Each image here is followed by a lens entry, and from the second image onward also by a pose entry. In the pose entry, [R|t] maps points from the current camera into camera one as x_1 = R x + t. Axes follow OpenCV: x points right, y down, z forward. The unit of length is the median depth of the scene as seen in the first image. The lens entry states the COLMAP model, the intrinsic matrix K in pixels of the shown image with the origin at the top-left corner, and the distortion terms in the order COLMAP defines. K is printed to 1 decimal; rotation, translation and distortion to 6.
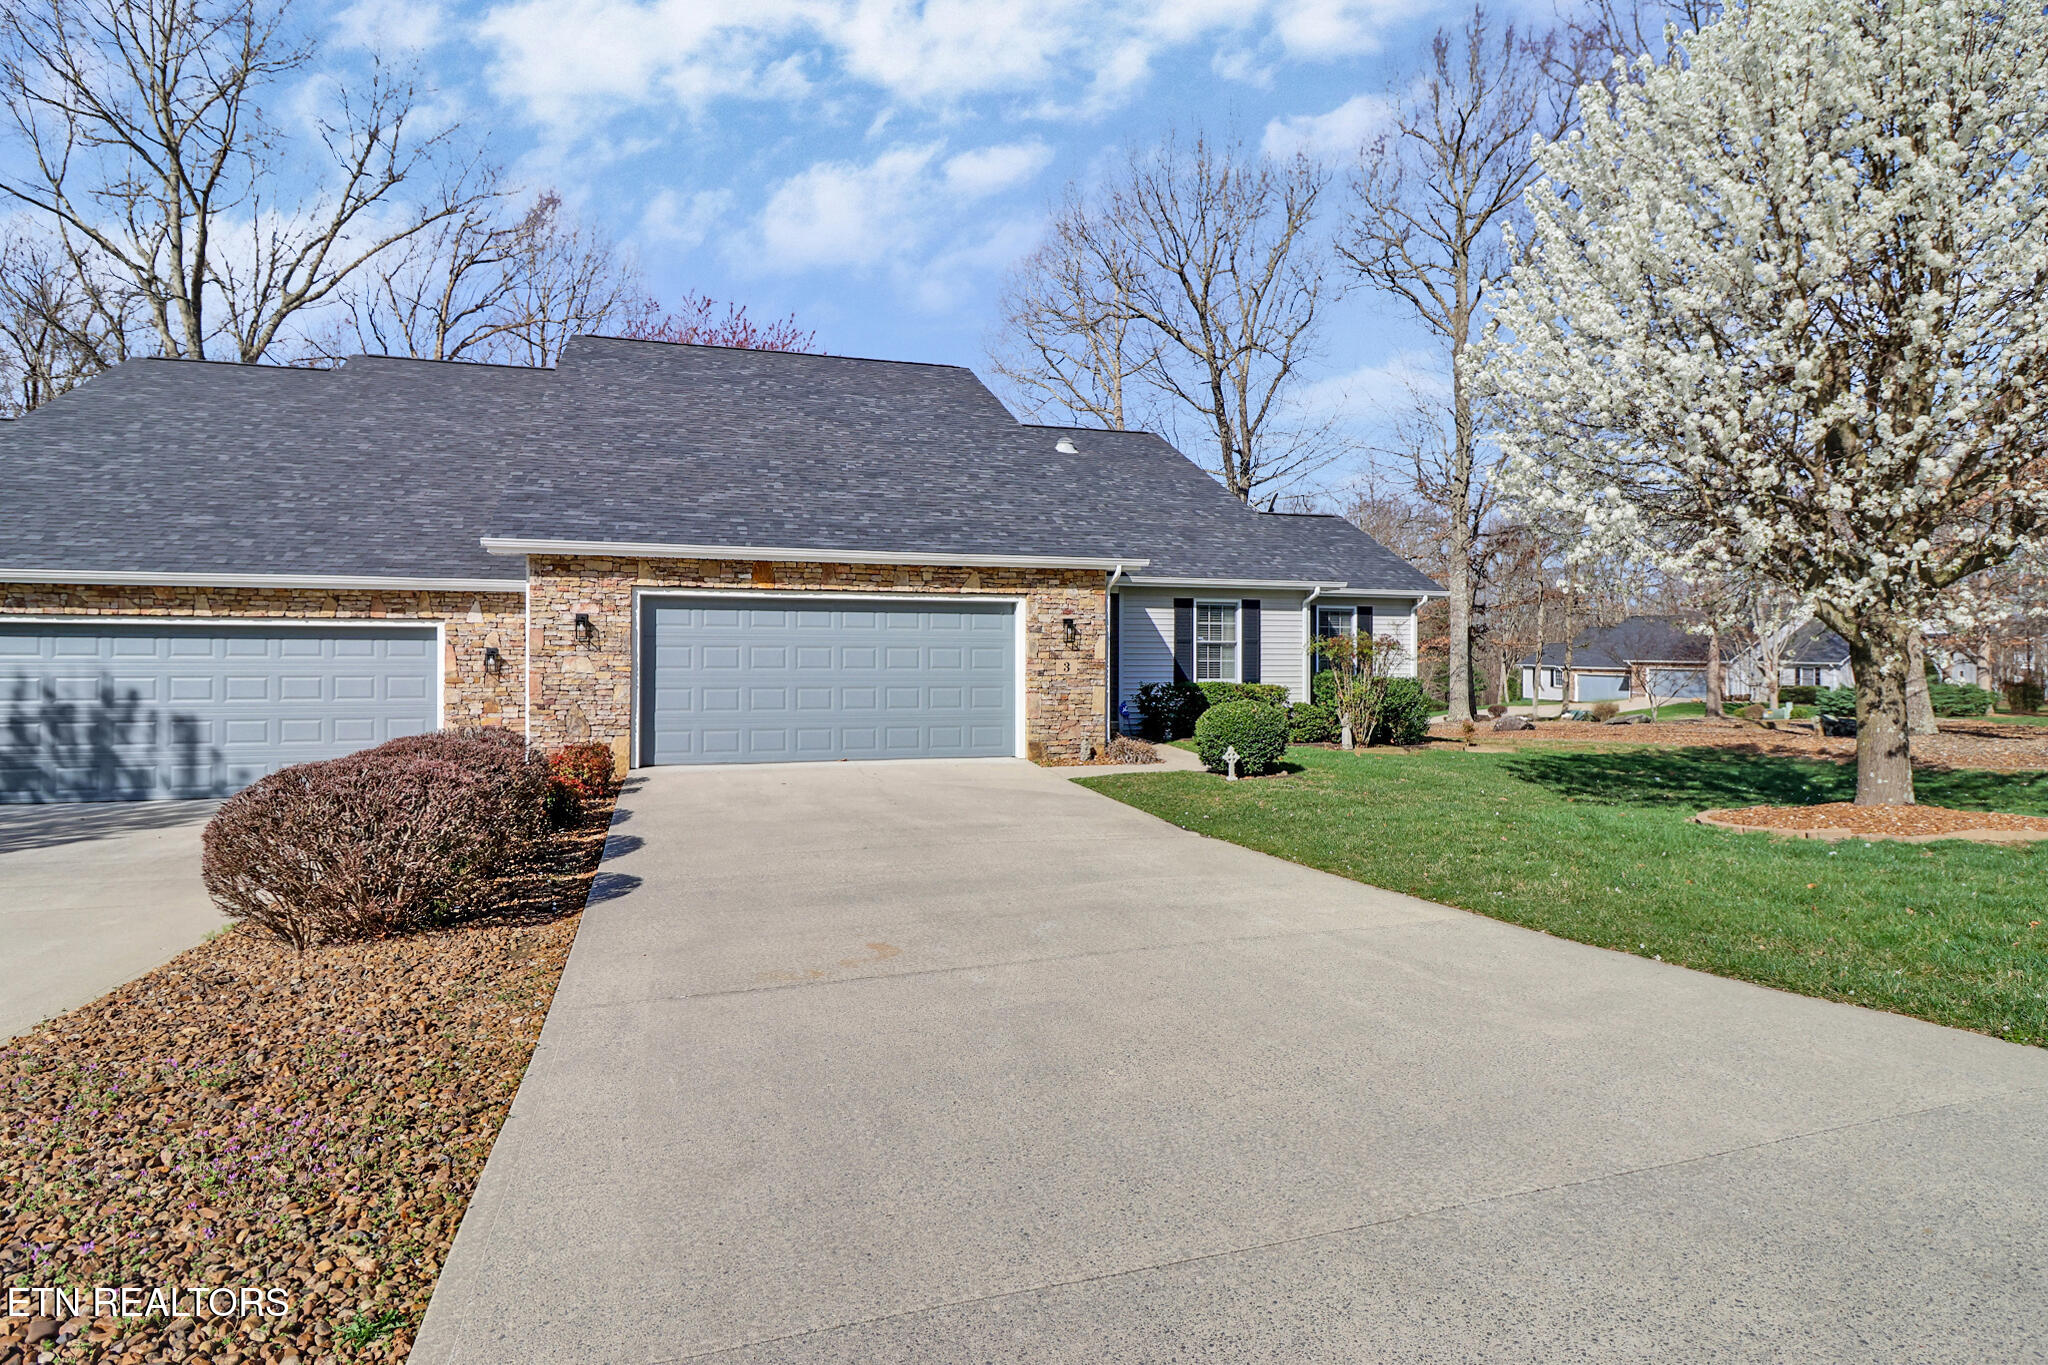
lens RADIAL K [[1134.4, 0, 1014.5], [0, 1134.4, 661.4], [0, 0, 1]] dist [0.006262, -0.000133]
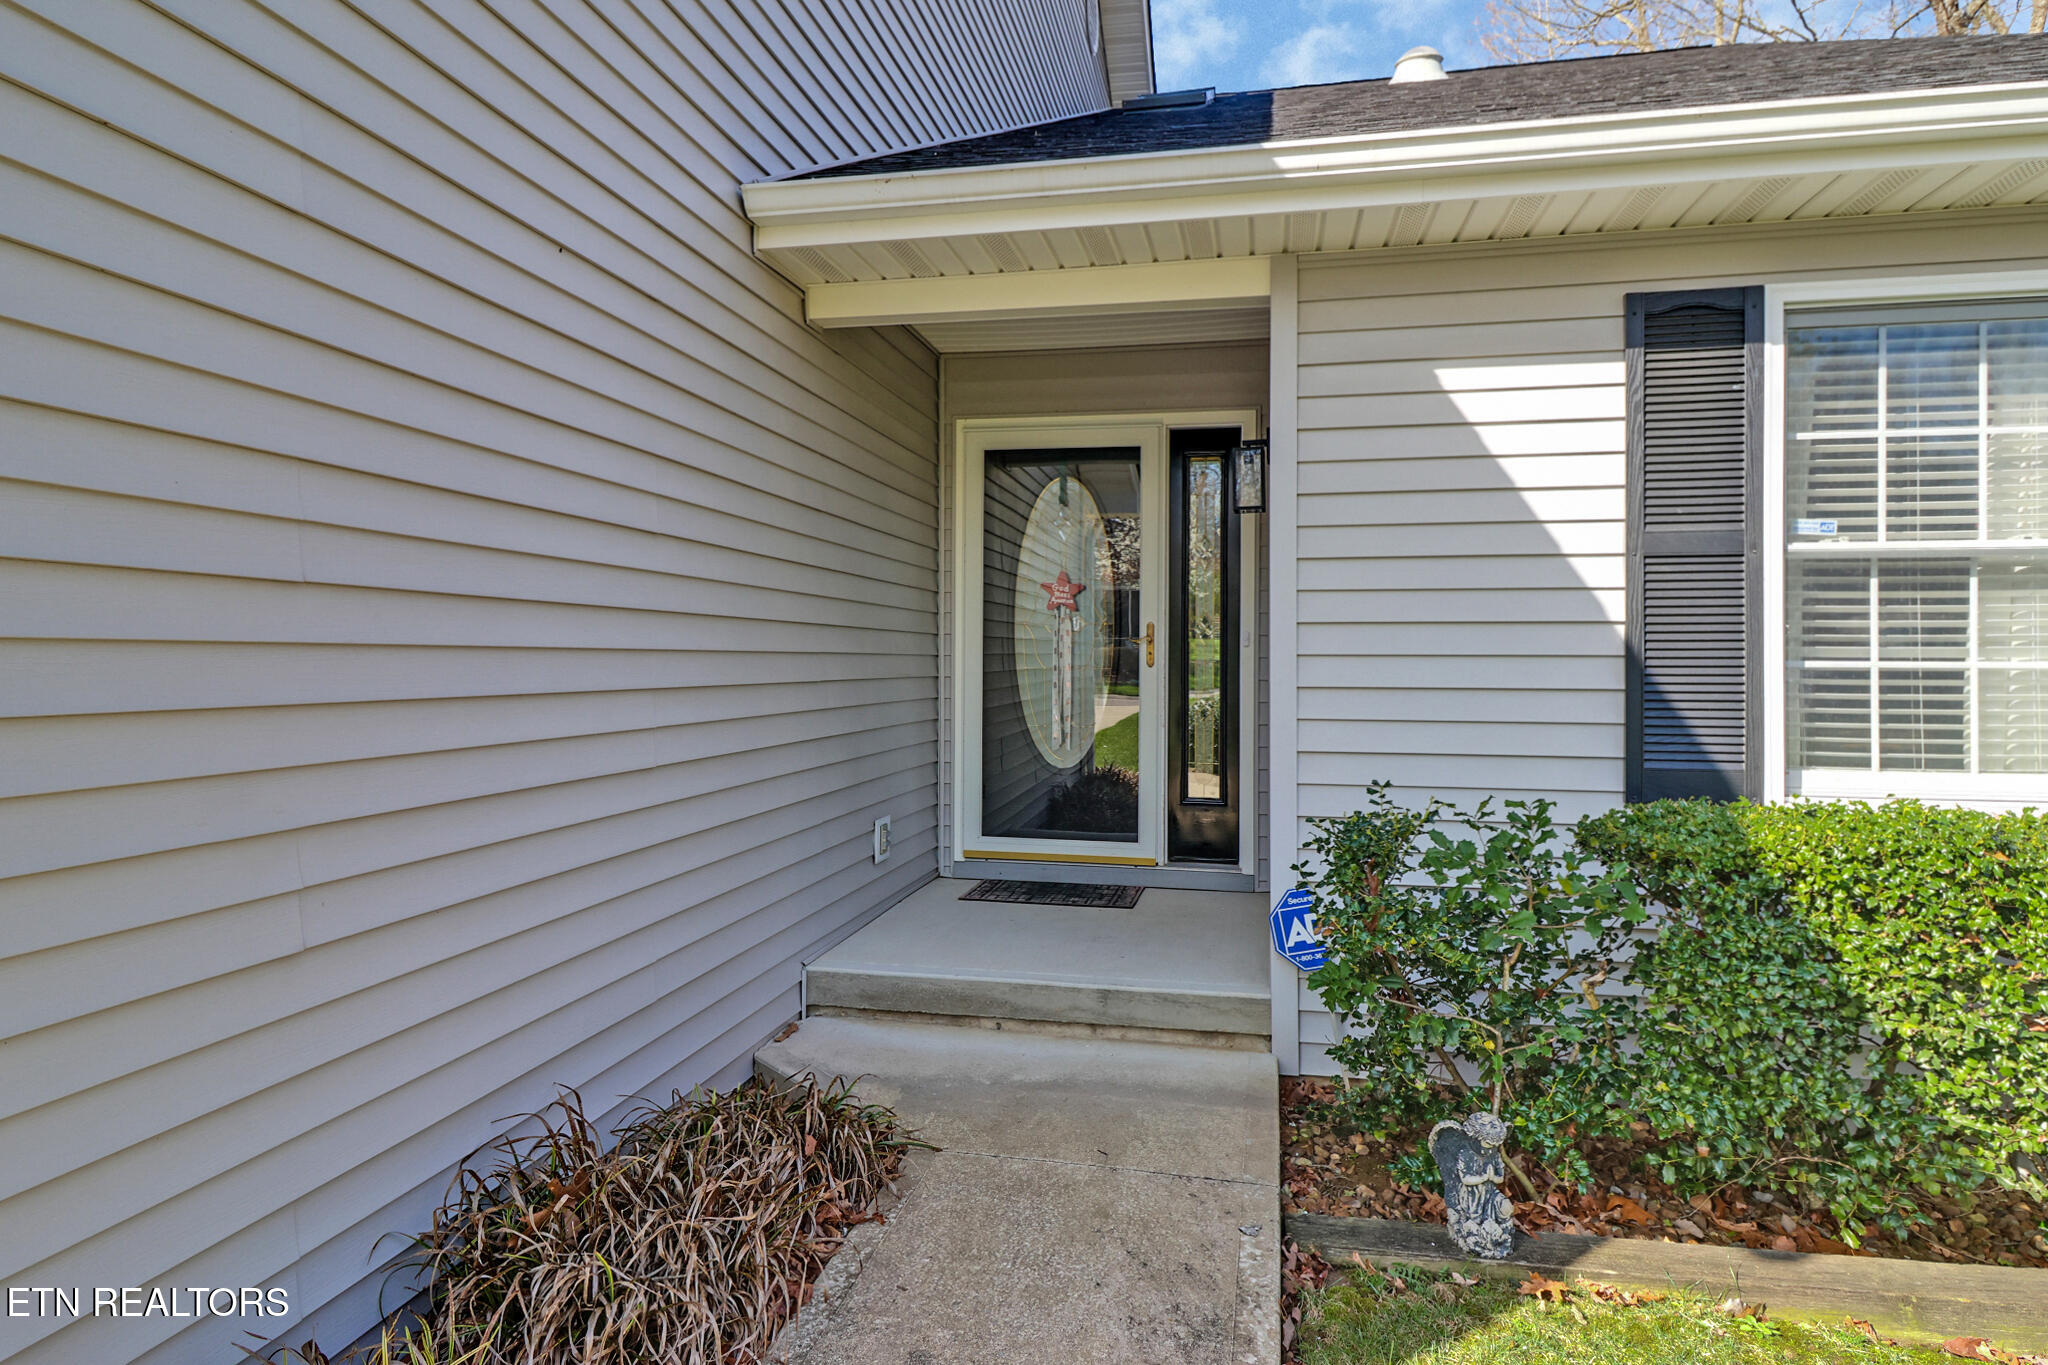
lens RADIAL K [[1171.7, 0, 1024.1], [0, 1171.7, 667.9], [0, 0, 1]] dist [0.000001, -0.003384]
pose [[0.879948, 0.003837, -0.475054, 0.184495], [-0.003988, 0.999992, 0.000690, 0.000575], [0.475053, 0.001288, 0.879956, 1.021680]]
